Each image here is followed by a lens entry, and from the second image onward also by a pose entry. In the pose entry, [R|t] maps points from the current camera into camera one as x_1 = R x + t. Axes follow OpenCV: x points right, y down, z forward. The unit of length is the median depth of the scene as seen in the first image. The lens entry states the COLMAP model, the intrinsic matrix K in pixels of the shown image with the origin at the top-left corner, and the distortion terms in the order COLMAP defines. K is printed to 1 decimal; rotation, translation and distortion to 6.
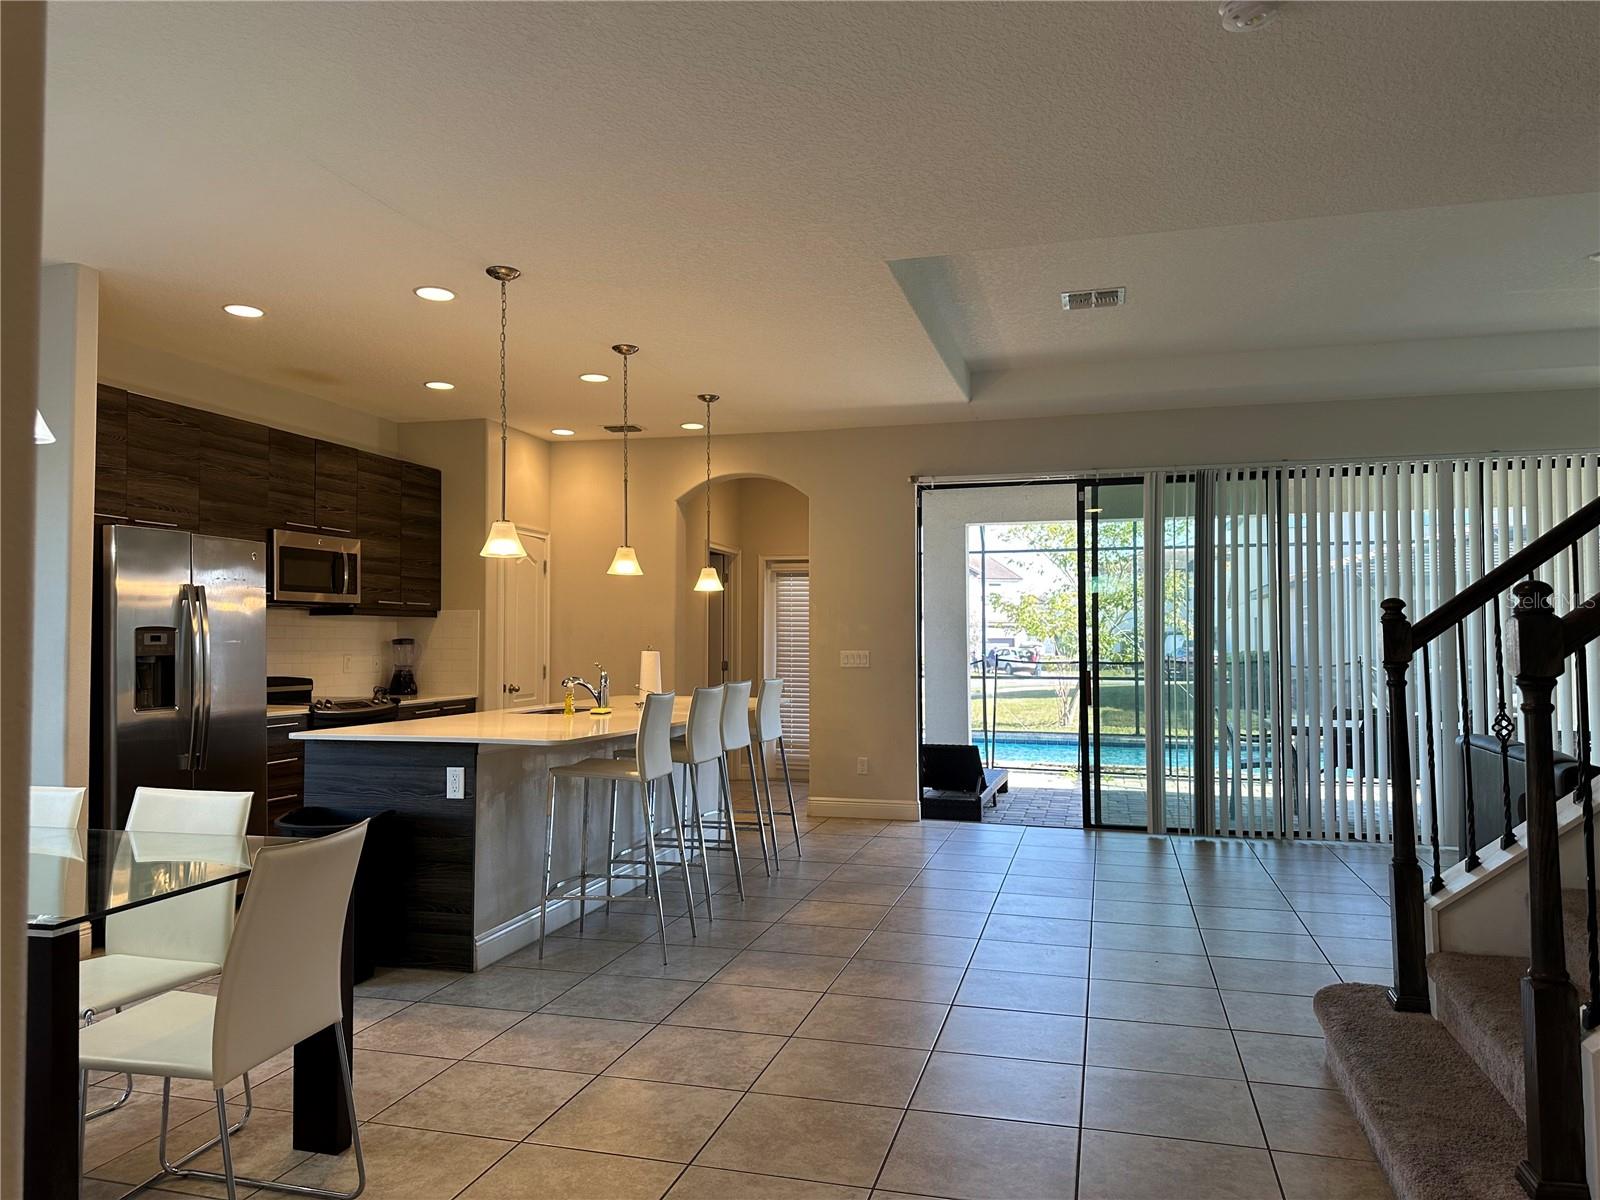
lens RADIAL K [[1129.1, 0, 799.1], [0, 1129.1, 608.0], [0, 0, 1]] dist [0.093585, -0.100938]
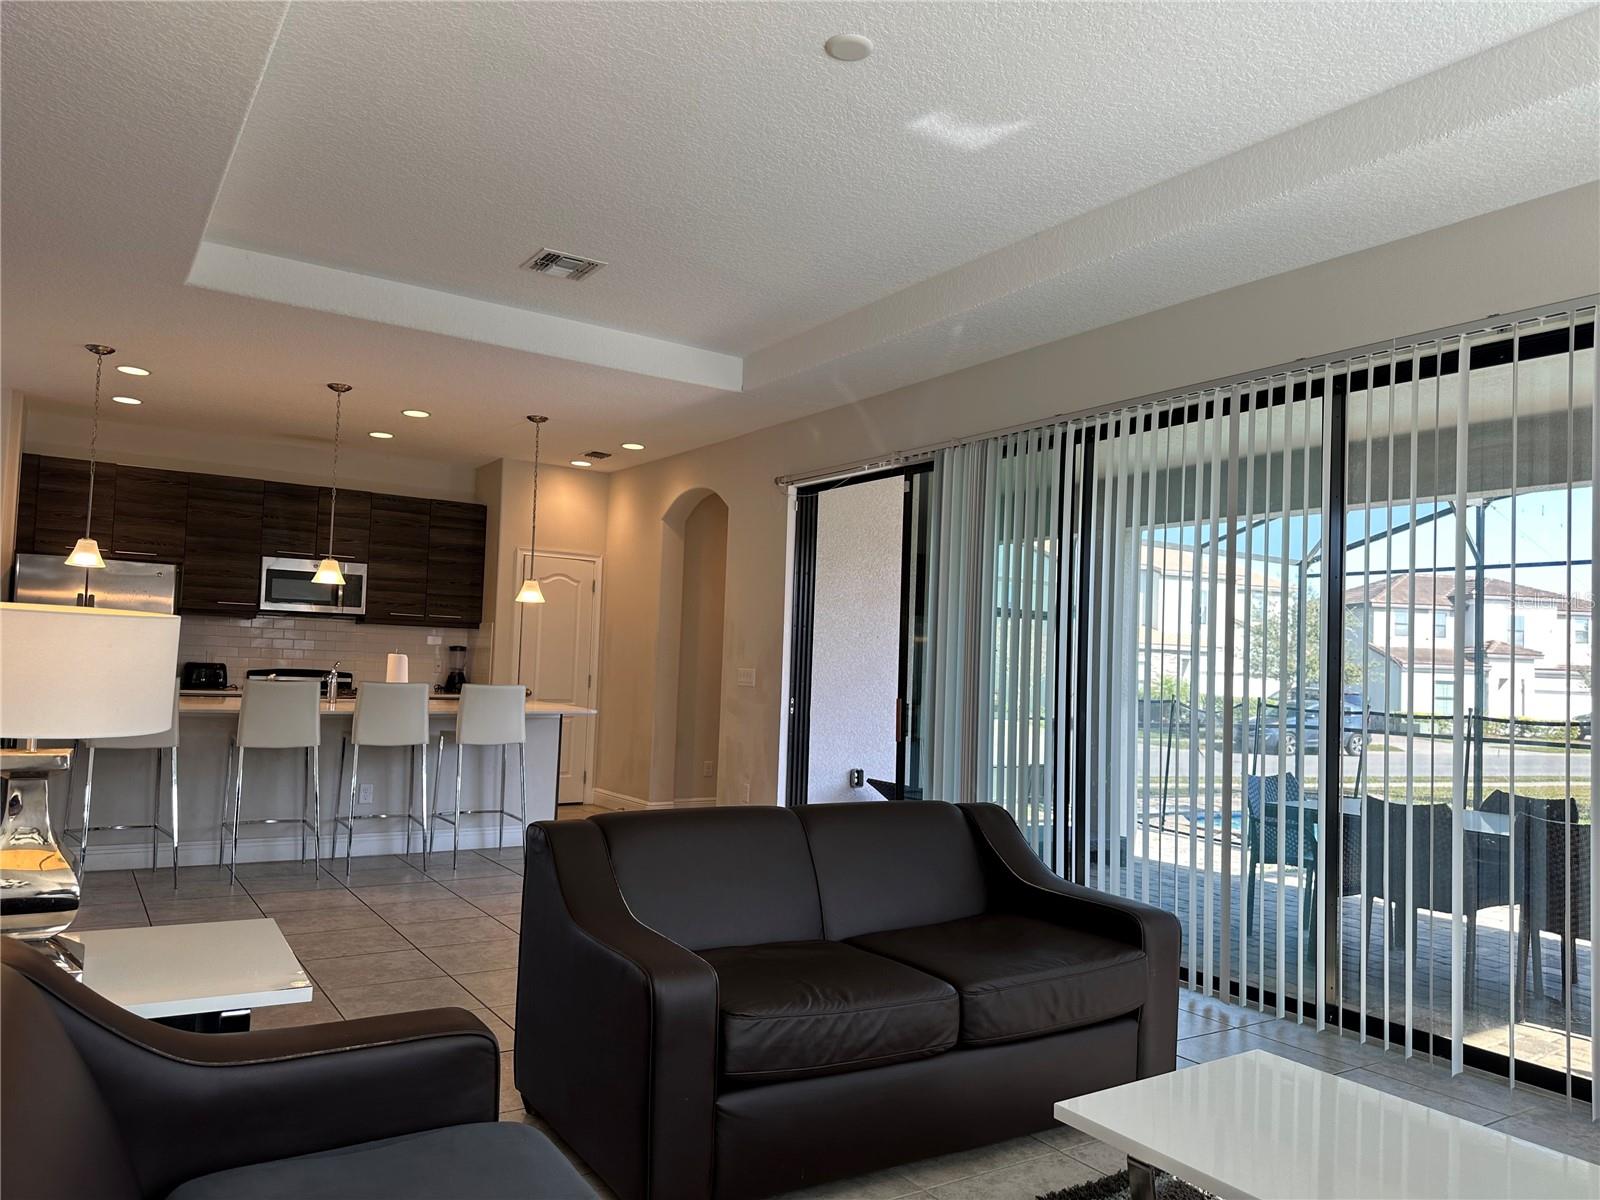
lens RADIAL K [[1118.2, 0, 807.6], [0, 1118.2, 621.7], [0, 0, 1]] dist [0.083283, -0.099966]
pose [[0.761285, 0.001511, -0.648415, 0.807604], [-0.018237, 0.999652, -0.019082, 0.019442], [0.648161, 0.026352, 0.761047, 0.371911]]
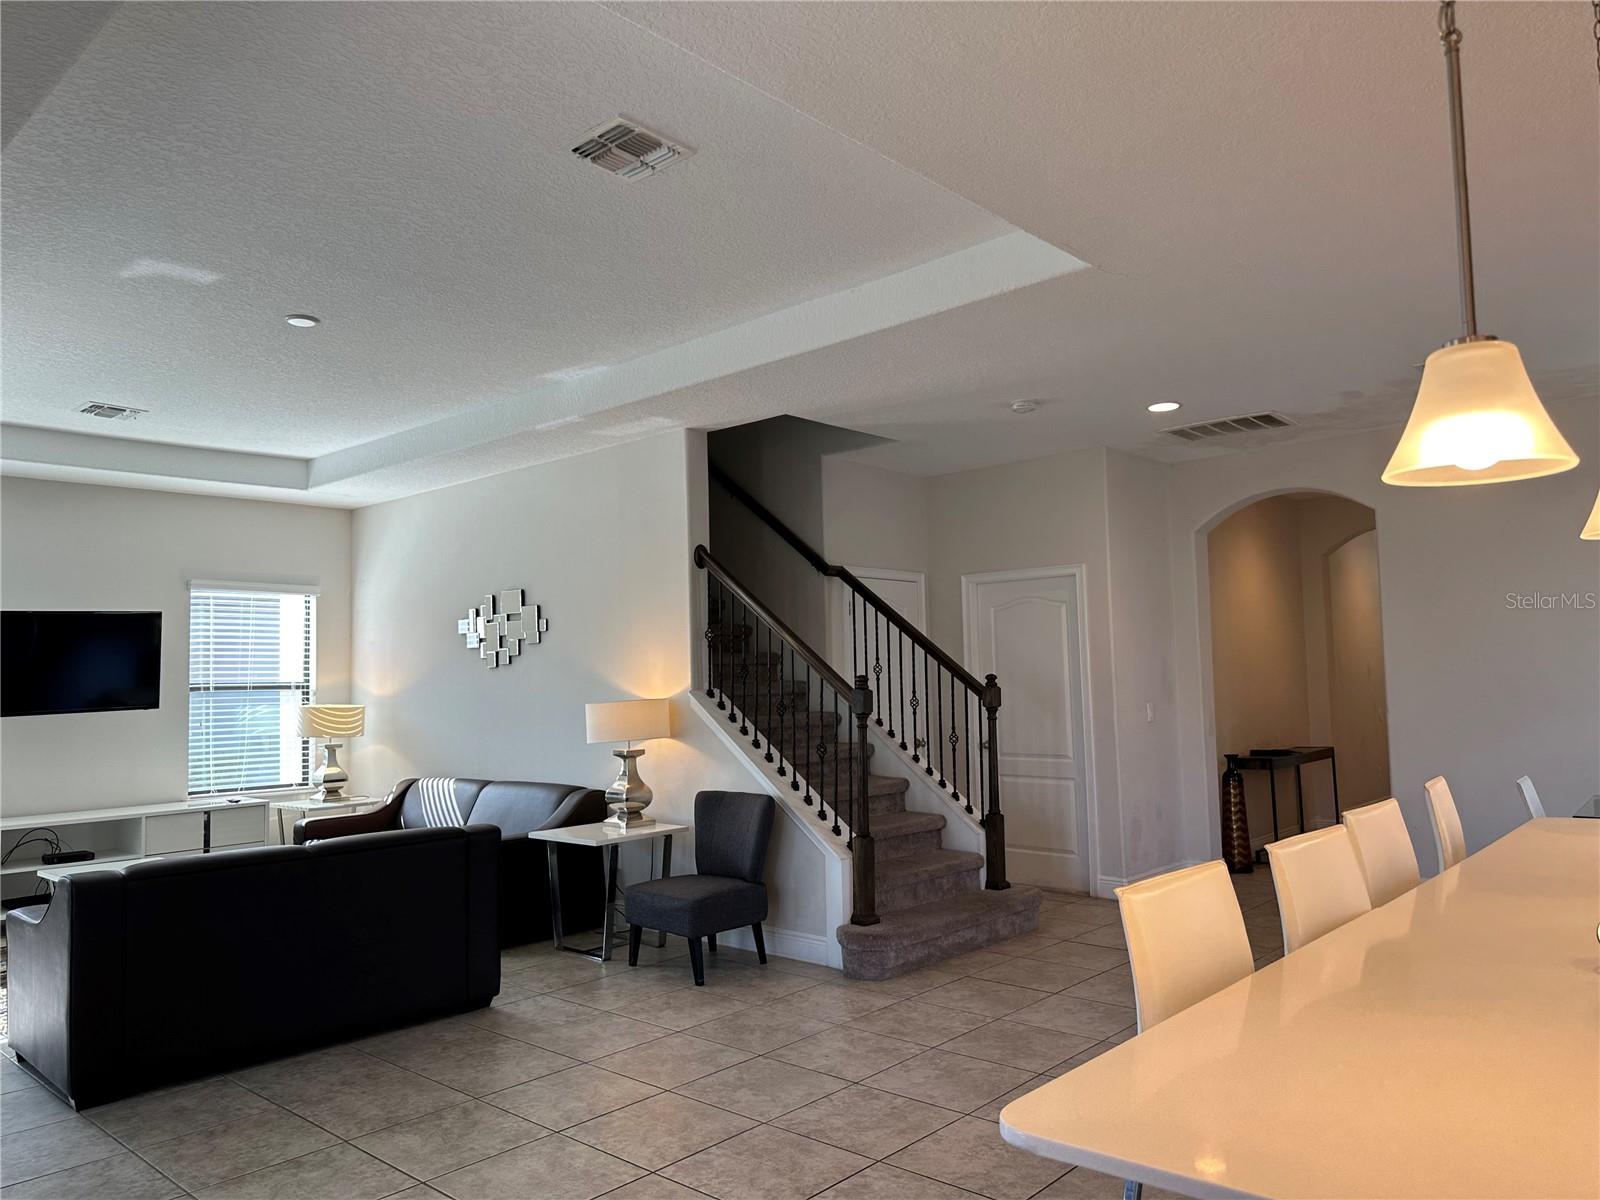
lens RADIAL K [[1129.1, 0, 799.1], [0, 1129.1, 608.0], [0, 0, 1]] dist [0.093585, -0.100938]
pose [[-0.895389, 0.048756, 0.442607, -0.065556], [0.007842, 0.995560, -0.093803, 0.023500], [-0.445215, -0.080520, -0.891796, 1.216337]]
